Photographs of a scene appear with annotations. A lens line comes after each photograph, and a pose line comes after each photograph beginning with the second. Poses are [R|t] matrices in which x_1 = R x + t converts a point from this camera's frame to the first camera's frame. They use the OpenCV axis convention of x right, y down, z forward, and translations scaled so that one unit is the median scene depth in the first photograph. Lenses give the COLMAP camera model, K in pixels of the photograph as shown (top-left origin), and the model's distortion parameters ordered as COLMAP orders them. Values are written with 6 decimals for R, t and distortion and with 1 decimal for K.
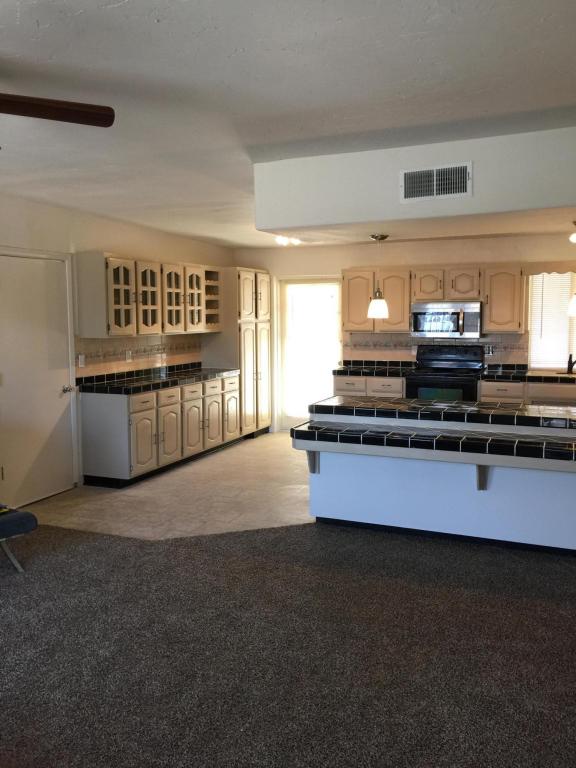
lens RADIAL K [[662.5, 0, 285.9], [0, 662.5, 371.0], [0, 0, 1]] dist [0.091199, -0.109932]
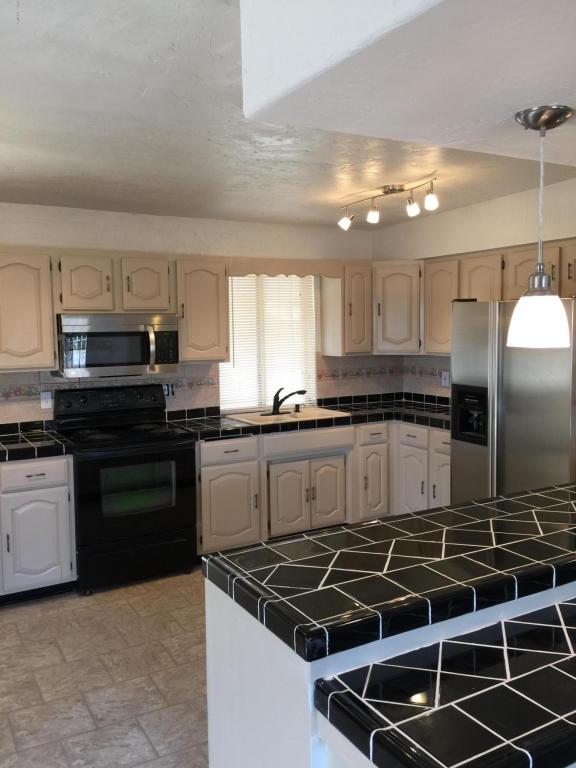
lens RADIAL K [[662.5, 0, 285.9], [0, 662.5, 371.0], [0, 0, 1]] dist [0.091199, -0.109932]
pose [[0.604994, -0.058508, 0.794077, -0.147879], [0.080351, 0.996692, 0.012219, -0.052916], [-0.792165, 0.056413, 0.607694, 0.568697]]
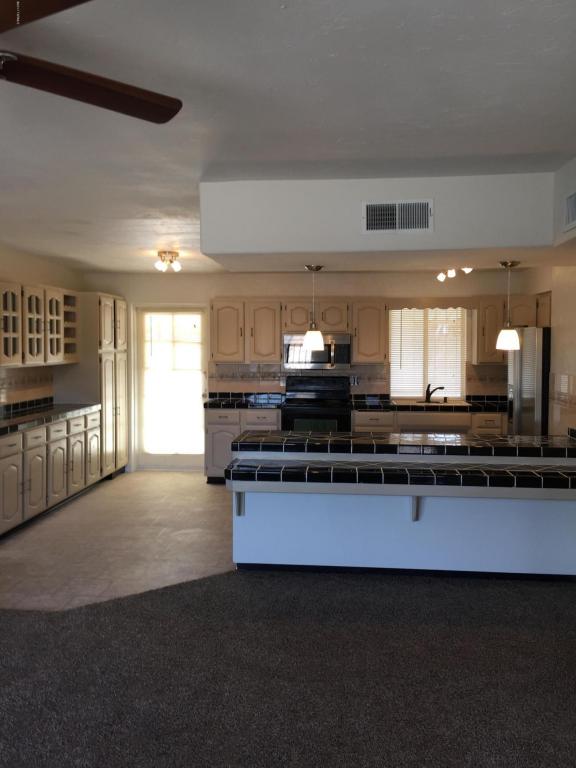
lens RADIAL K [[662.5, 0, 285.9], [0, 662.5, 371.0], [0, 0, 1]] dist [0.091199, -0.109932]
pose [[0.950215, -0.003708, 0.311572, -0.128655], [0.017576, 0.998975, -0.041713, -0.006067], [-0.311098, 0.045112, 0.949307, 0.059642]]
